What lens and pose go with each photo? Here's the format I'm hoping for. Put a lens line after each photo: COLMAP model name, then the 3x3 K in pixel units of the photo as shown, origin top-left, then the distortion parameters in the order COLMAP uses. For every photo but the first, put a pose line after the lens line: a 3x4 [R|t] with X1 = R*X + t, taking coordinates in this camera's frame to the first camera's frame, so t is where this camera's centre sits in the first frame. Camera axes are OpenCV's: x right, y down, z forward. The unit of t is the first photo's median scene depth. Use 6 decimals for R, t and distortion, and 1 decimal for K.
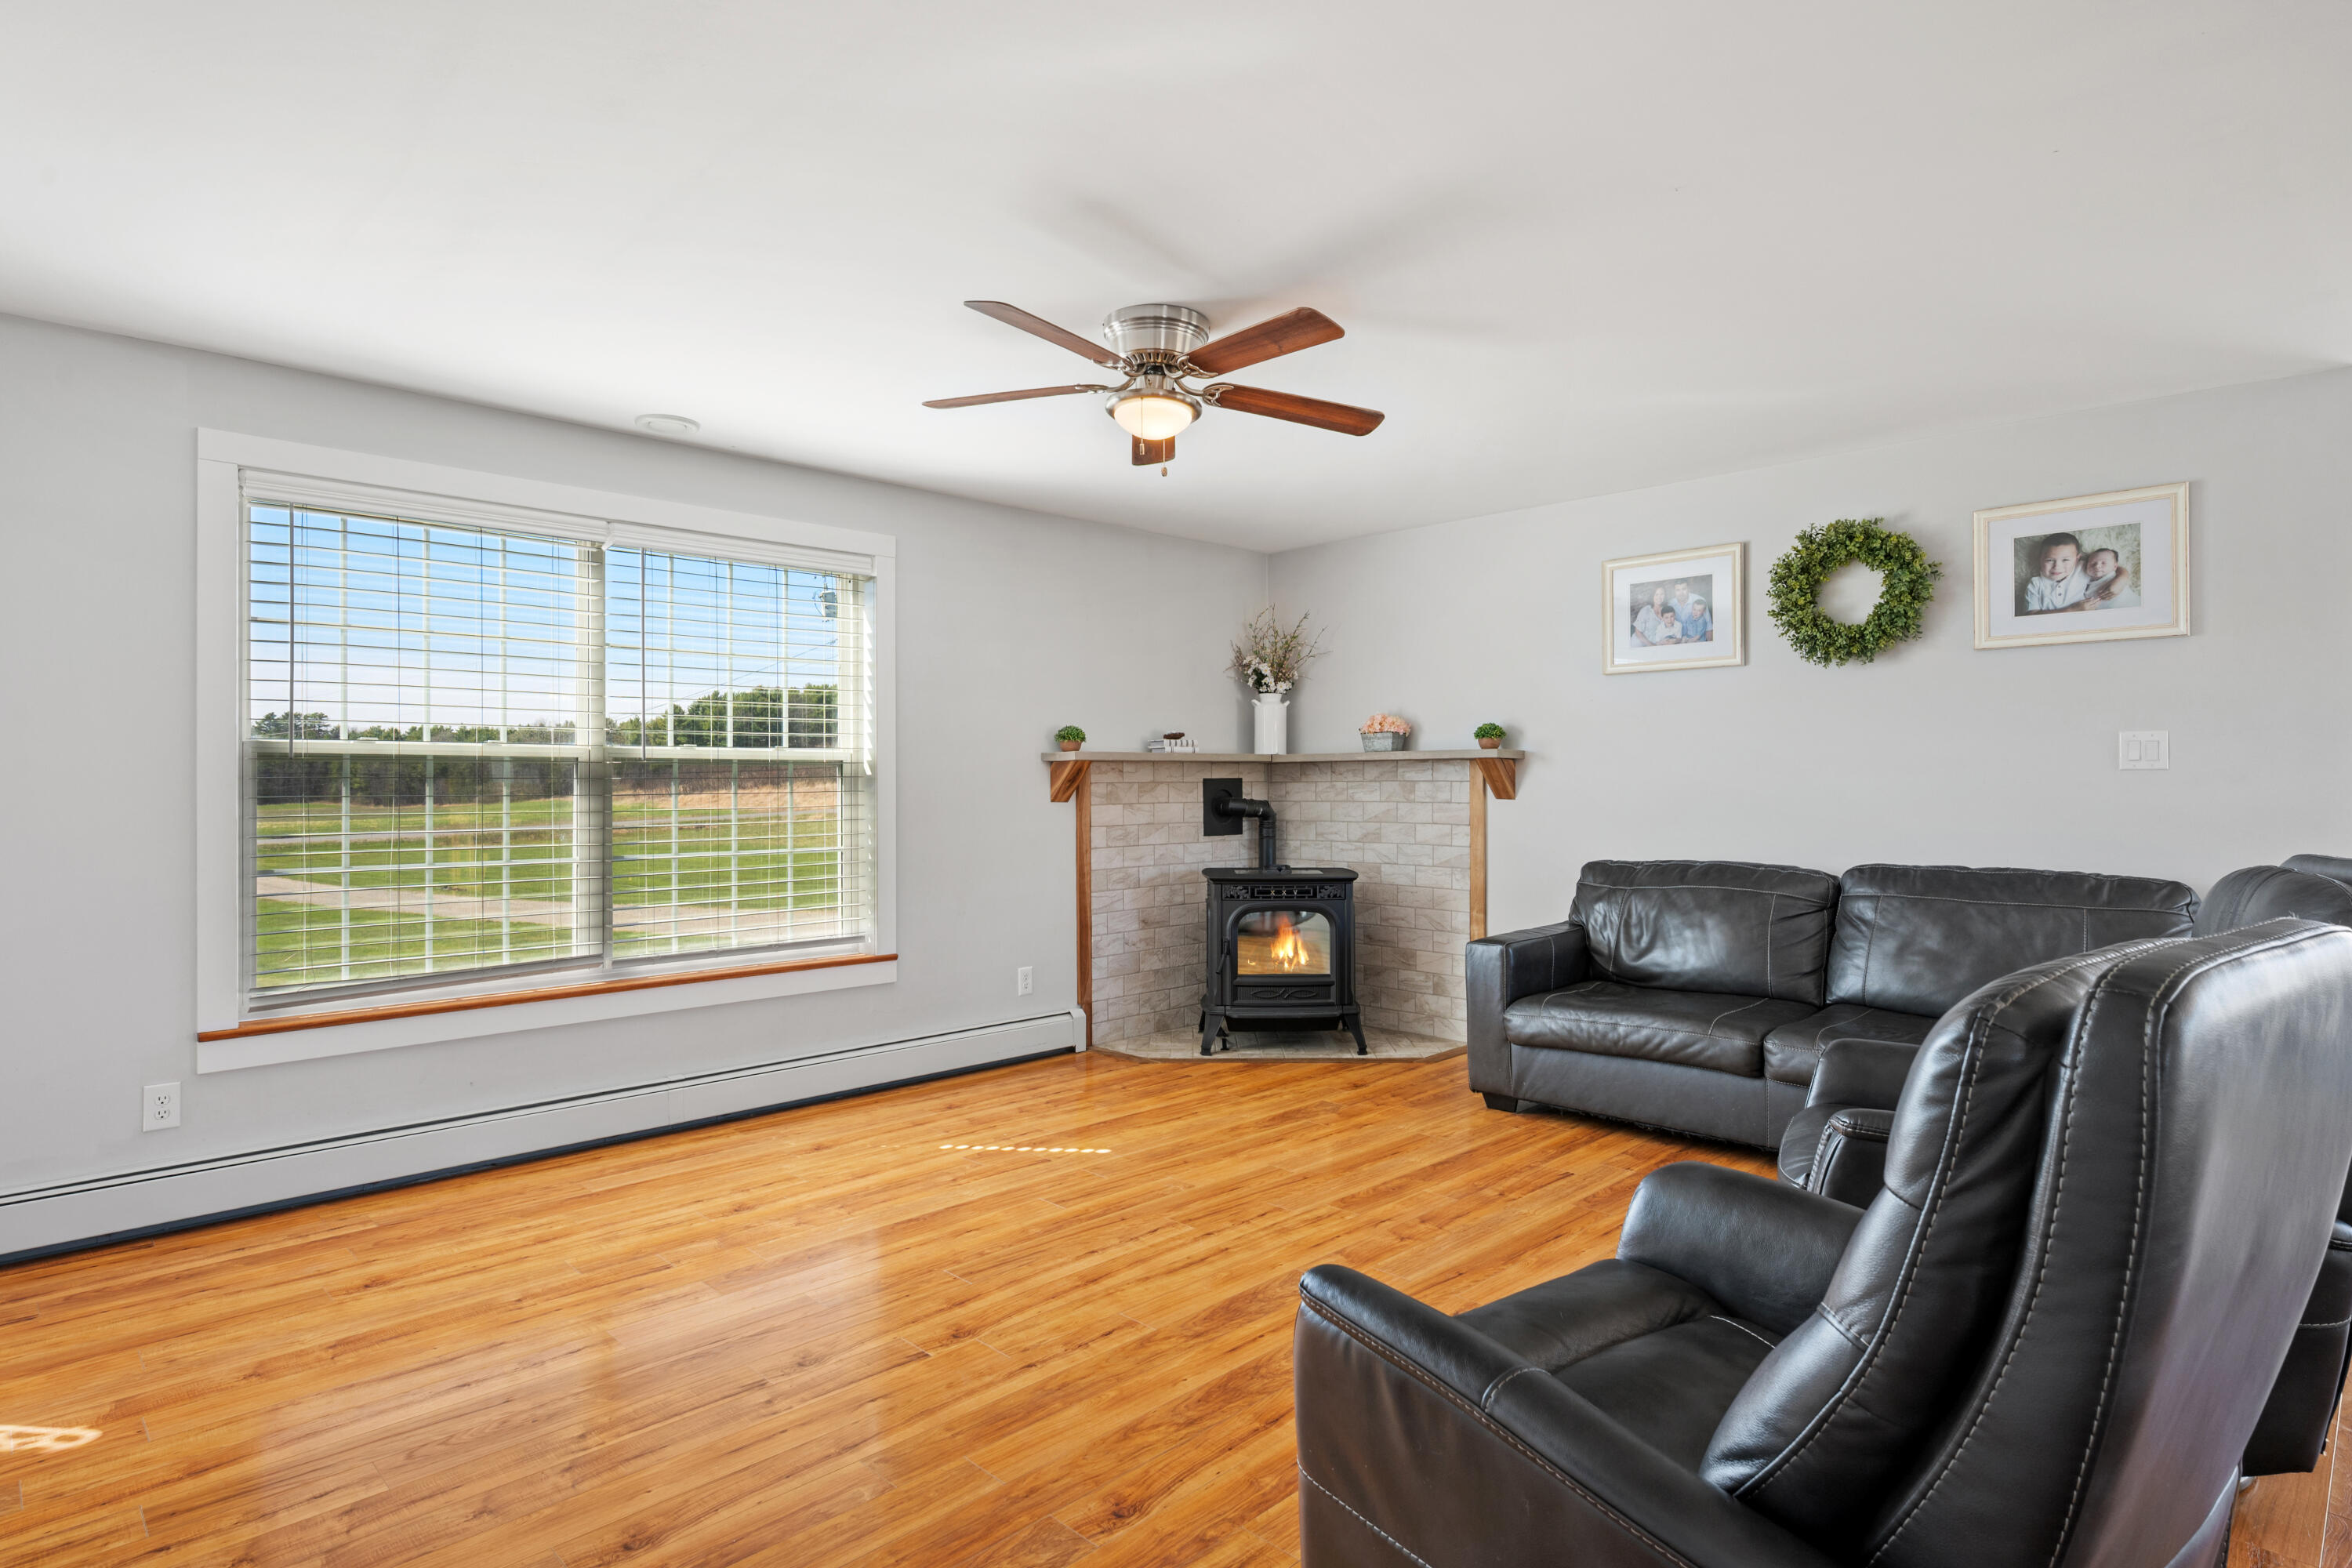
lens RADIAL K [[1242.0, 0, 1176.0], [0, 1242.0, 784.0], [0, 0, 1]] dist [-0.001780, -0.000655]
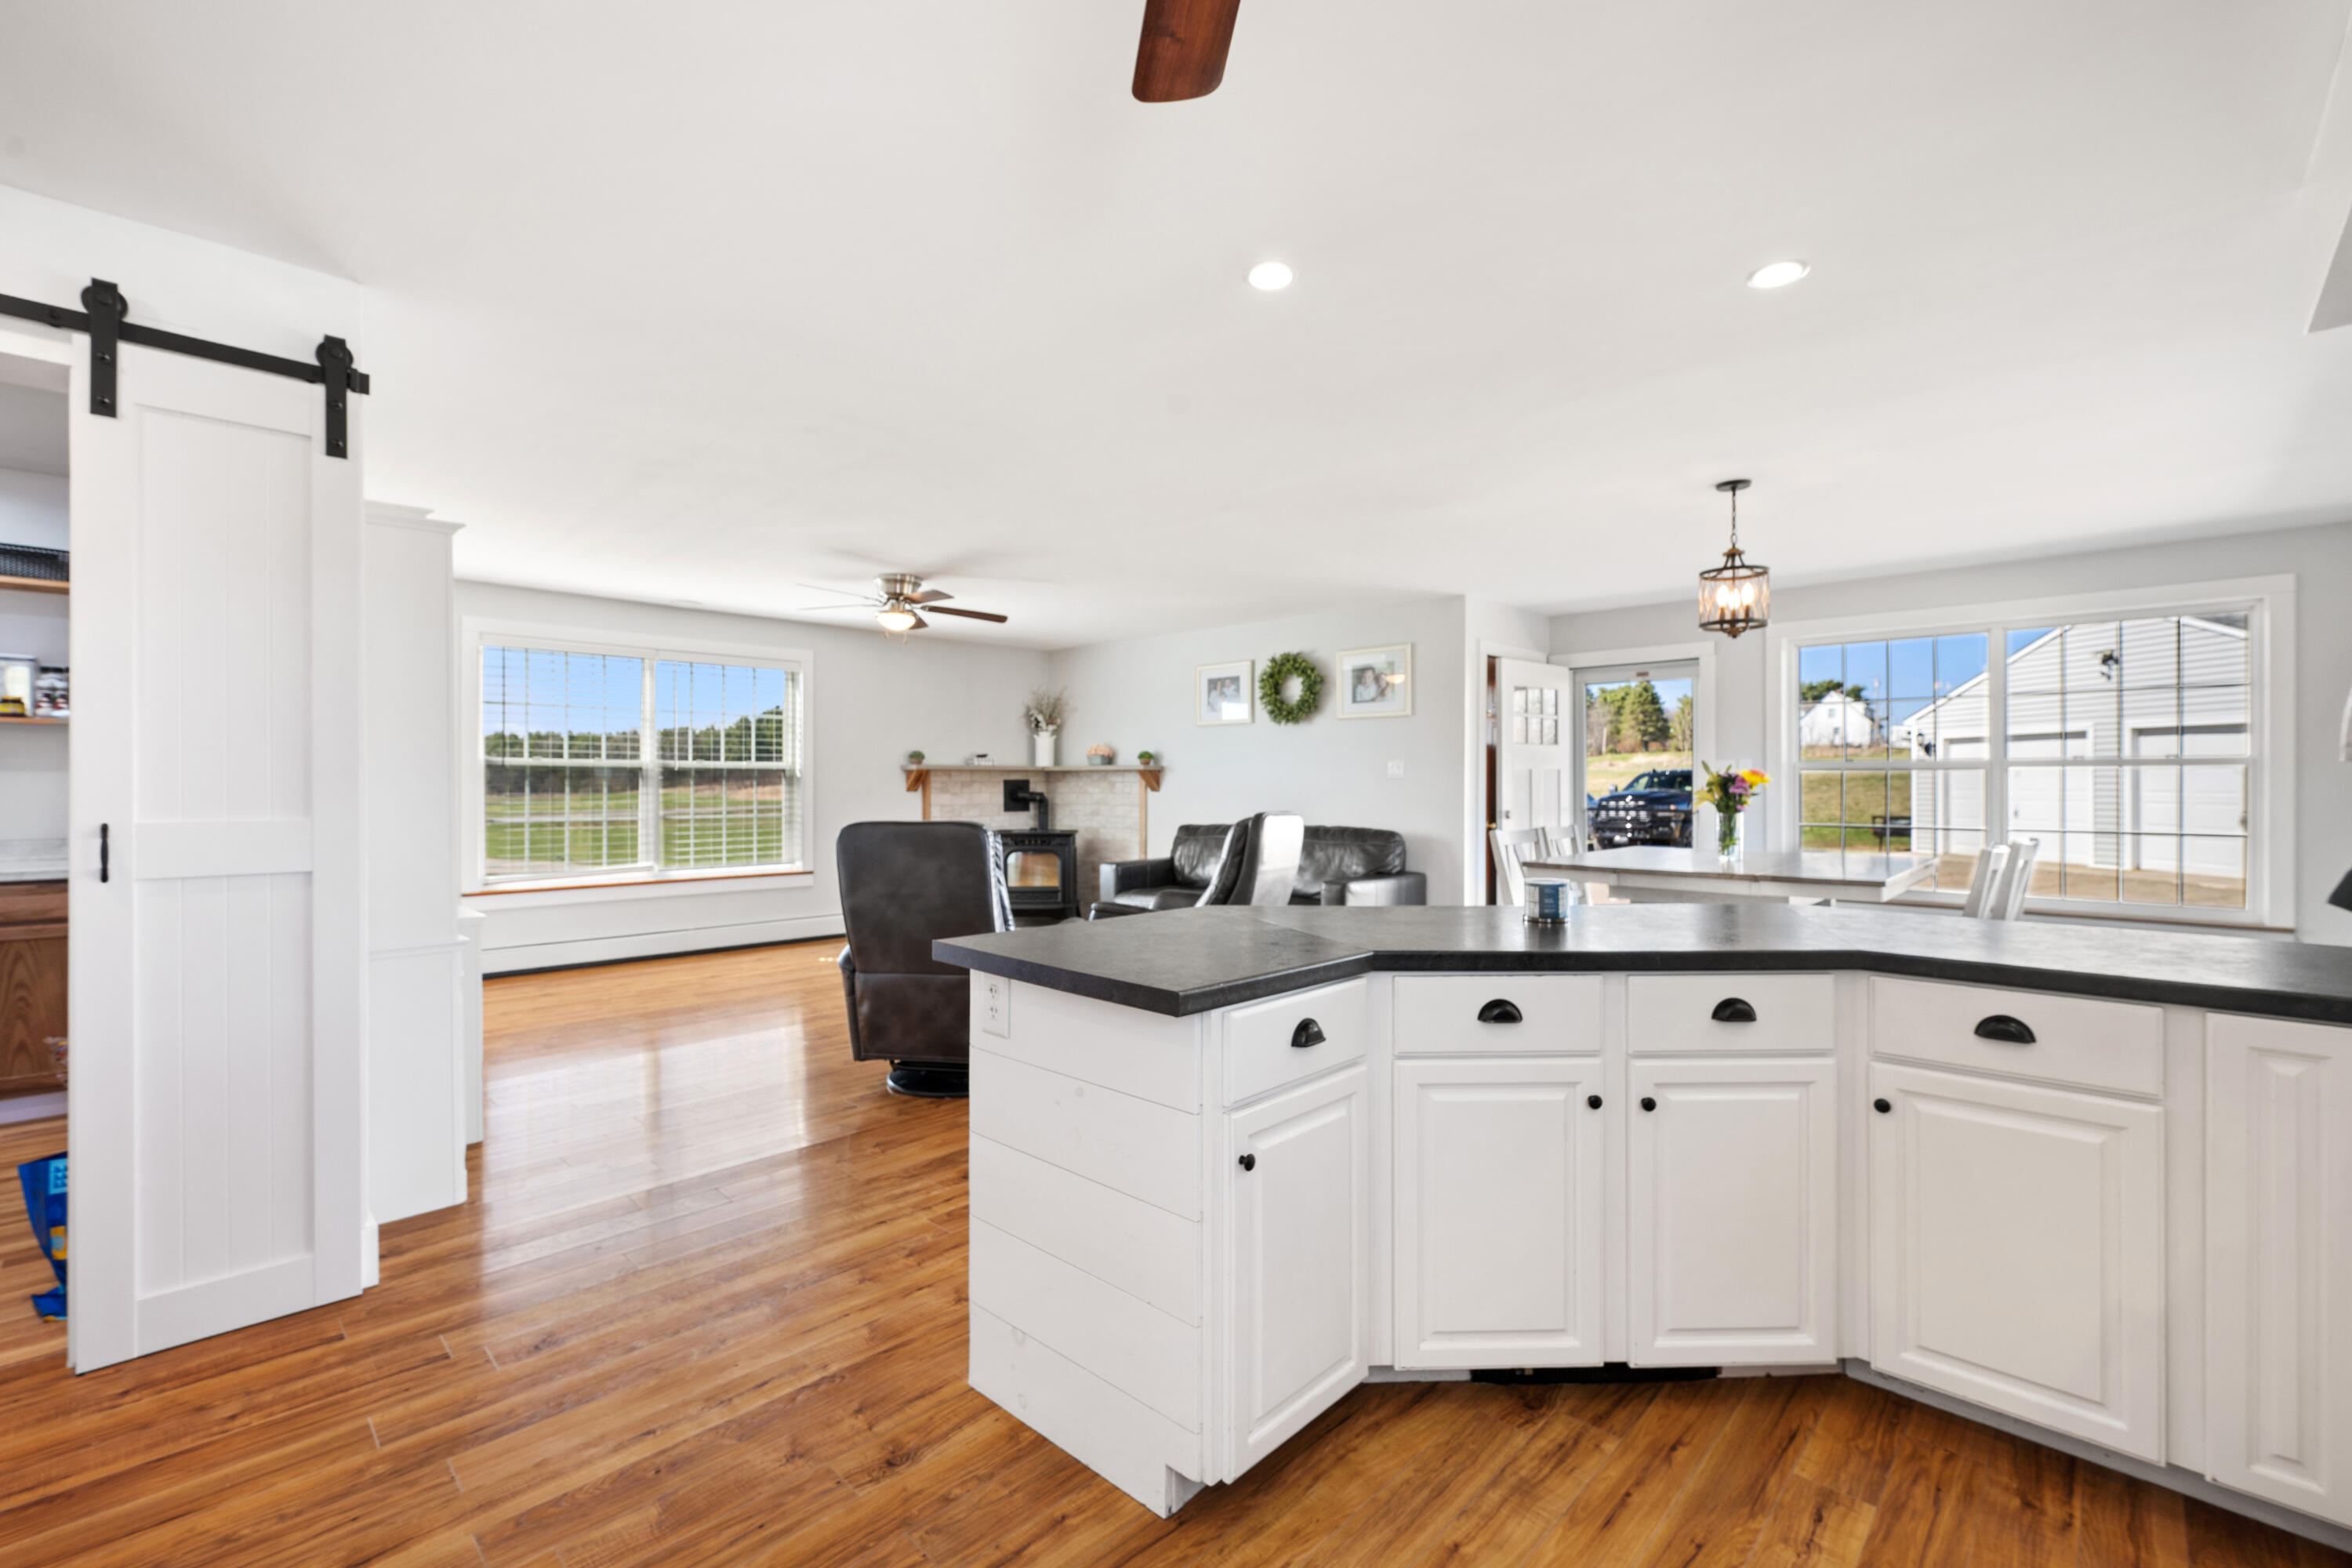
lens RADIAL K [[995.3, 0, 1185.8], [0, 995.3, 780.3], [0, 0, 1]] dist [-0.002846, -0.000301]
pose [[0.999397, 0.007182, 0.033985, 0.323638], [-0.007080, 0.999970, -0.003117, -0.001148], [-0.034006, 0.002874, 0.999417, -0.597981]]
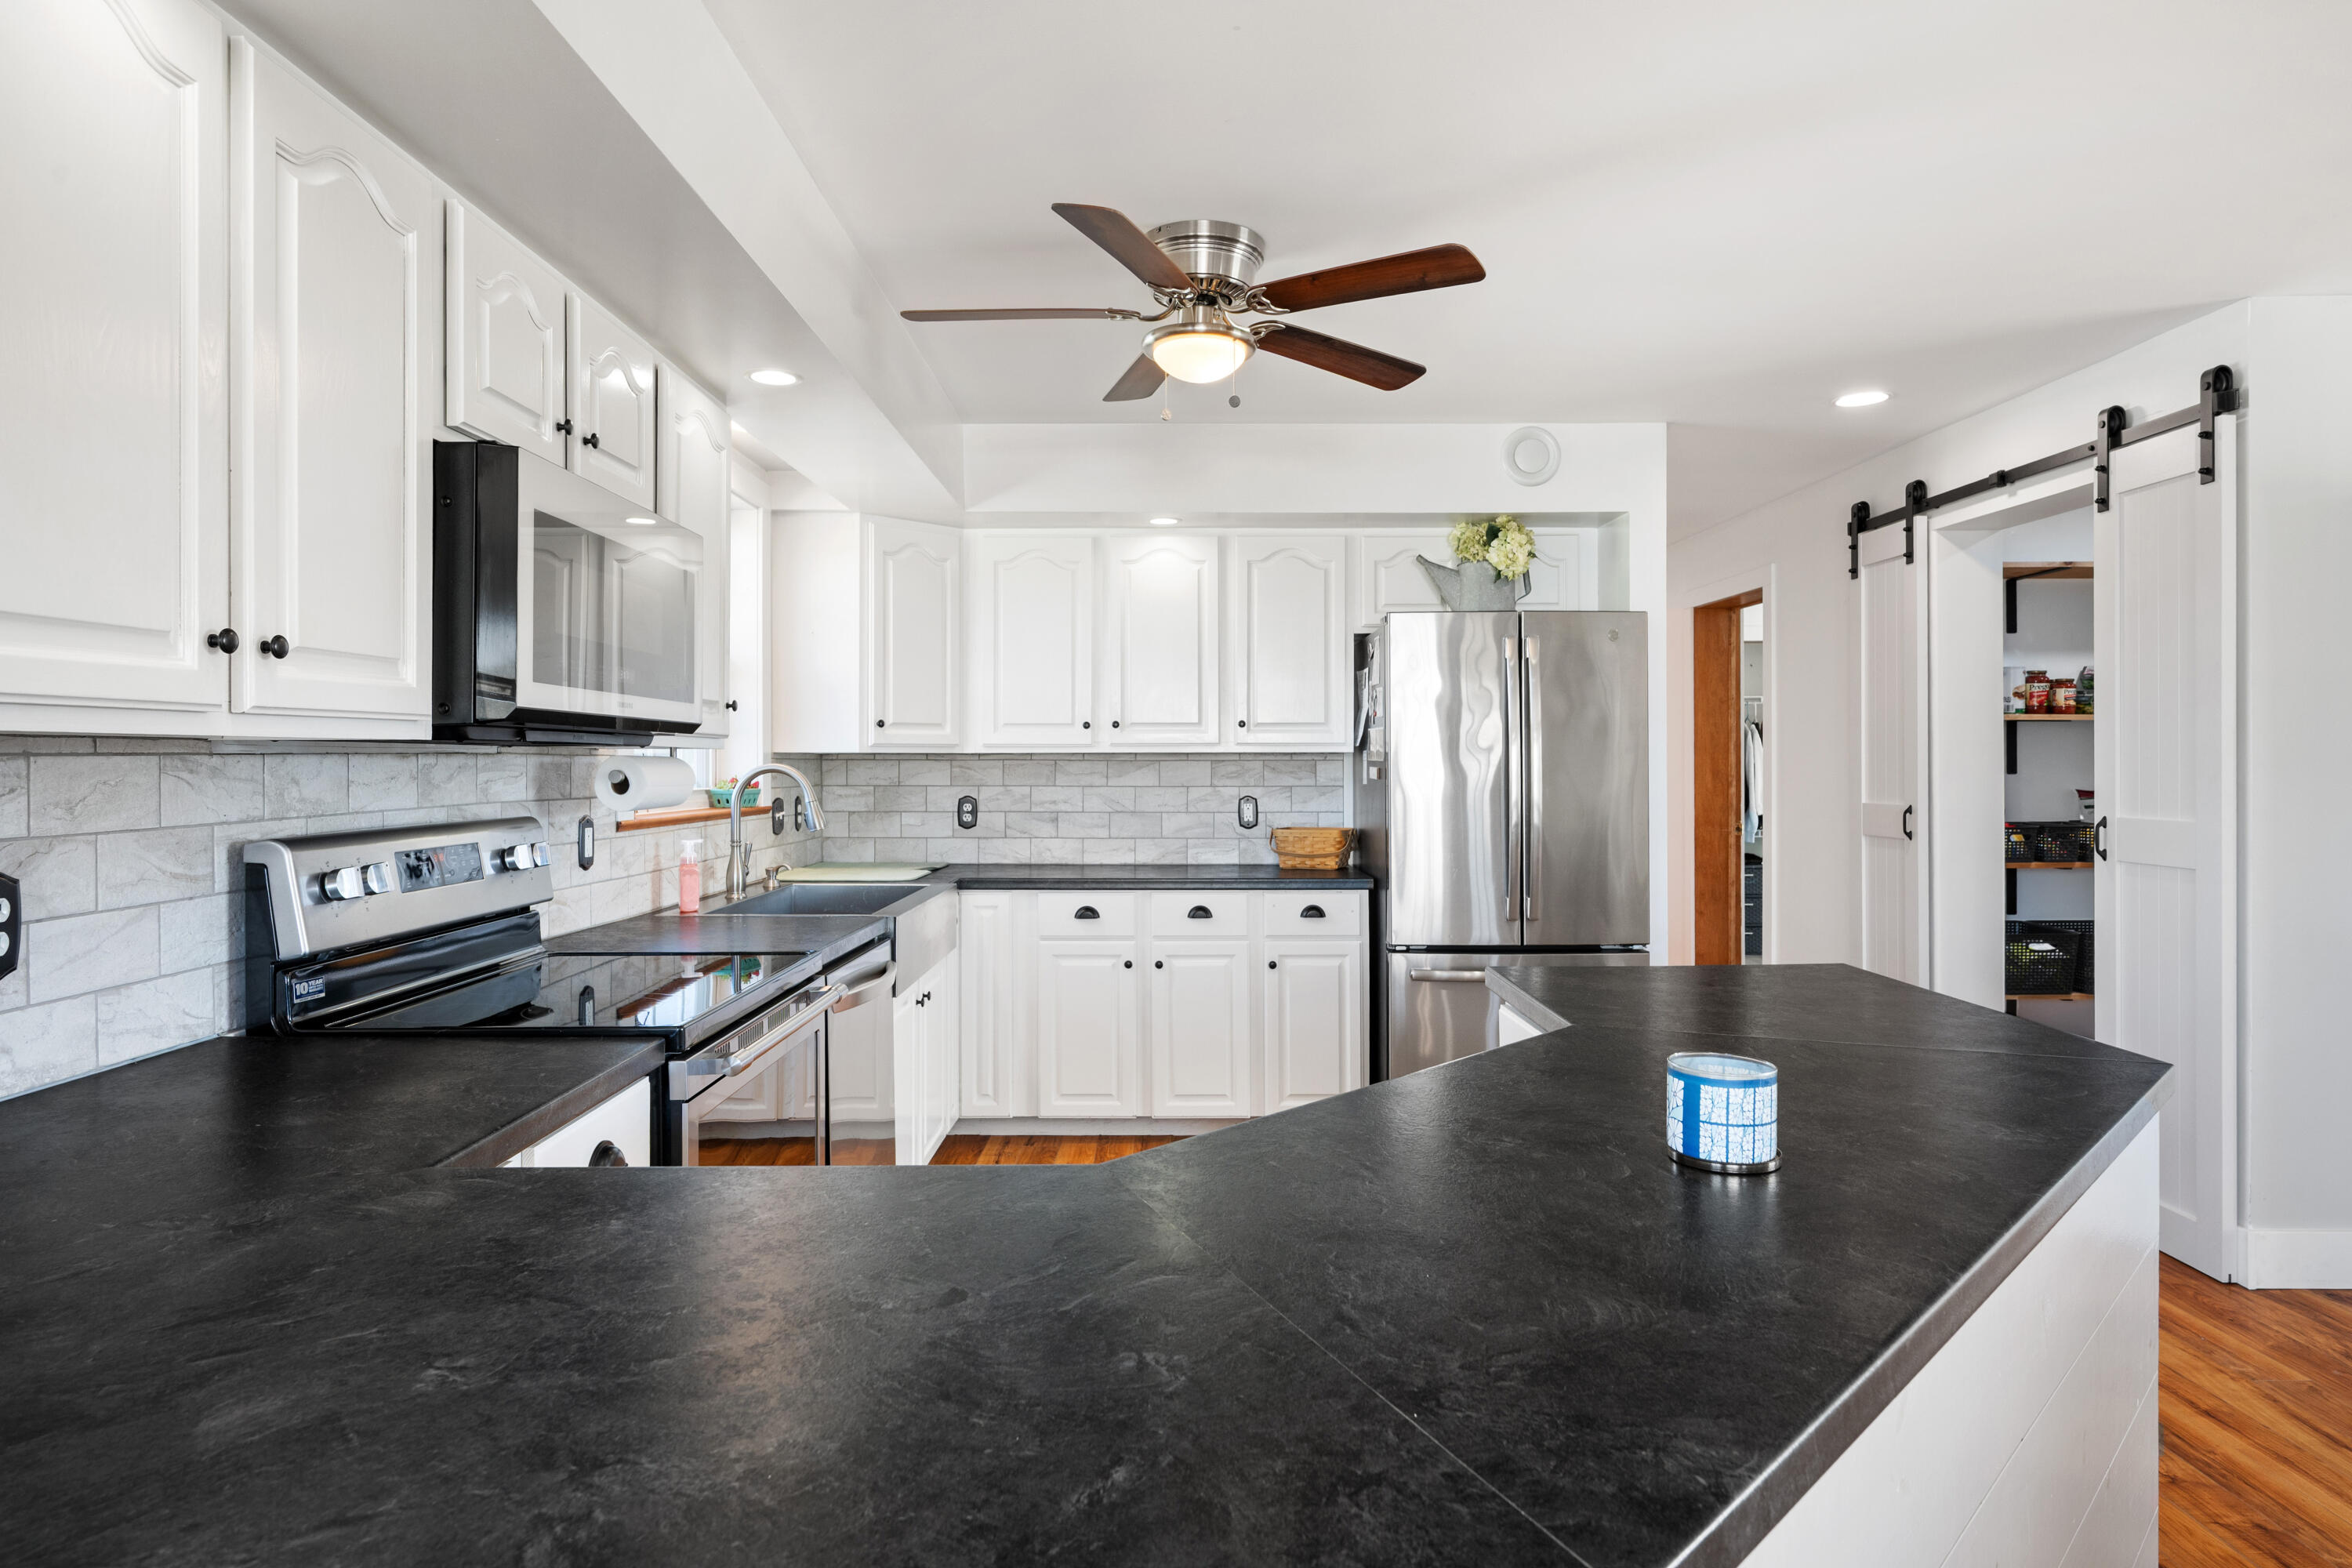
lens RADIAL K [[1320.7, 0, 1178.8], [0, 1320.7, 751.5], [0, 0, 1]] dist [-0.001508, -0.001180]
pose [[-0.698910, 0.003426, -0.715201, 0.820156], [0.005782, 0.999983, -0.000860, -0.021746], [0.715186, -0.004736, -0.698918, 0.034313]]
